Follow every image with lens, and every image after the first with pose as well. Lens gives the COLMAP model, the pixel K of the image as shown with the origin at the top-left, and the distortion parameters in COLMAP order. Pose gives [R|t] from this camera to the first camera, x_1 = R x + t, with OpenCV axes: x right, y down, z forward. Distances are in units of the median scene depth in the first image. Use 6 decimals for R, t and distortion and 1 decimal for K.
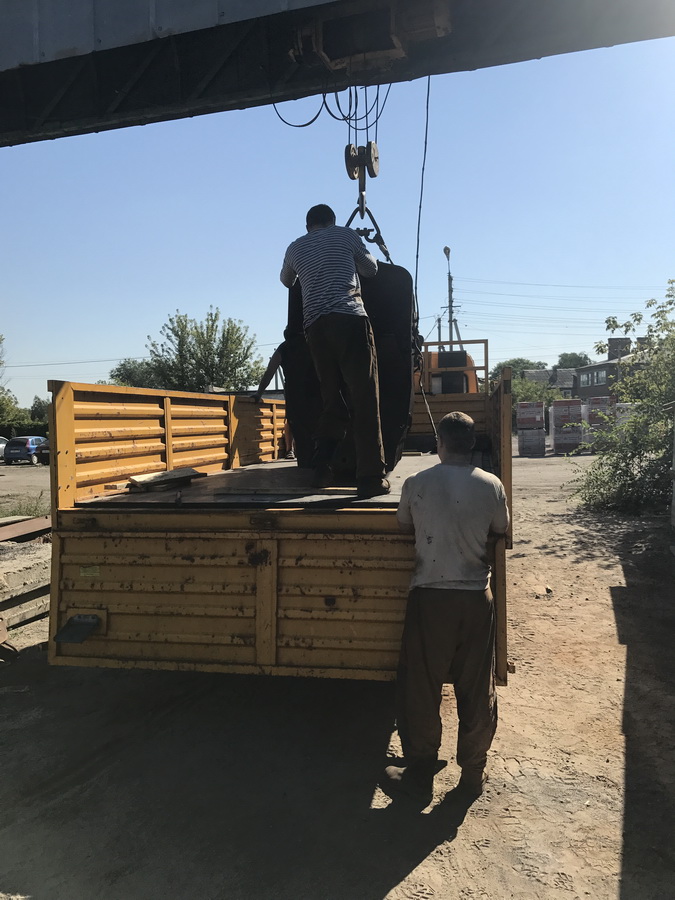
lens RADIAL K [[729.1, 0, 358.1], [0, 729.1, 431.4], [0, 0, 1]] dist [0.000812, -0.000862]
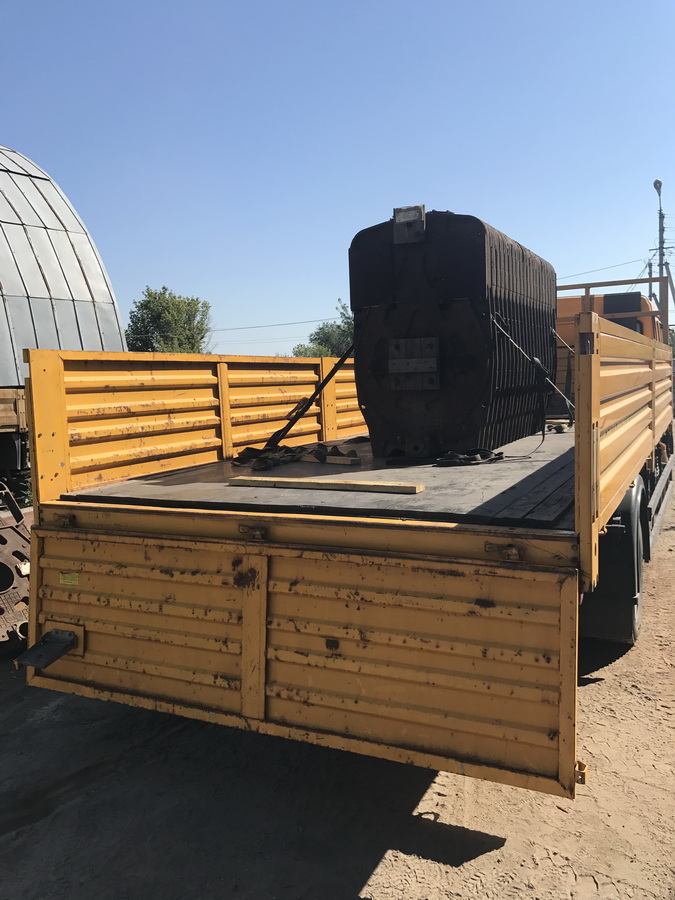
lens RADIAL K [[740.1, 0, 356.1], [0, 740.1, 448.4], [0, 0, 1]] dist [0.007208, -0.002242]
pose [[0.966608, 0.014716, -0.255838, 0.164069], [0.005971, 0.996785, 0.079896, -0.021388], [0.256191, -0.078756, 0.963412, 0.288624]]
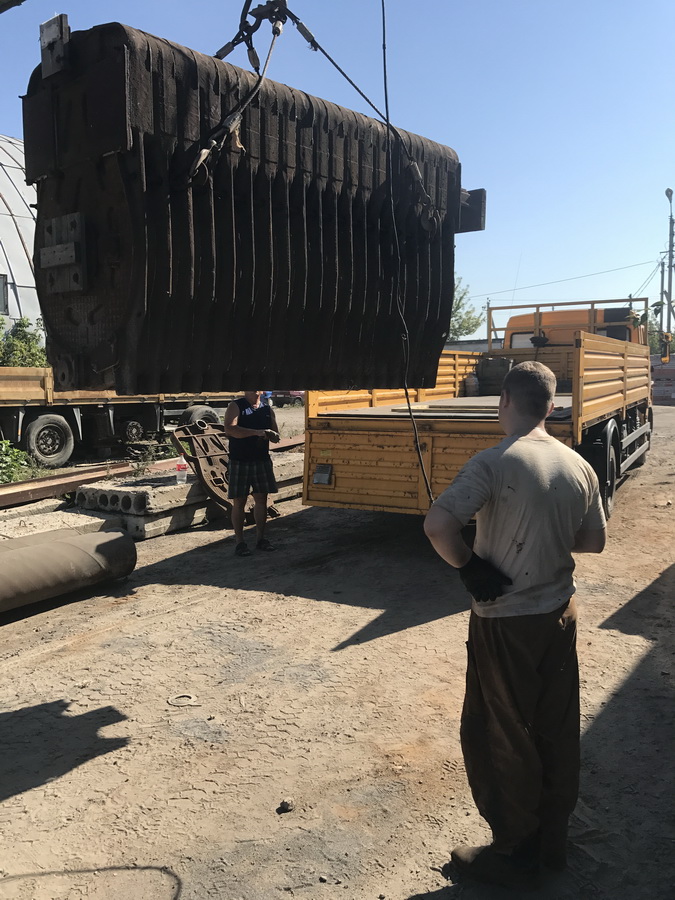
lens RADIAL K [[715.1, 0, 332.2], [0, 715.1, 450.1], [0, 0, 1]] dist [0.010662, 0.010654]
pose [[0.947093, 0.040602, -0.318382, 0.188304], [-0.009773, 0.995155, 0.097836, 0.019635], [0.320811, -0.089548, 0.942900, -0.600440]]
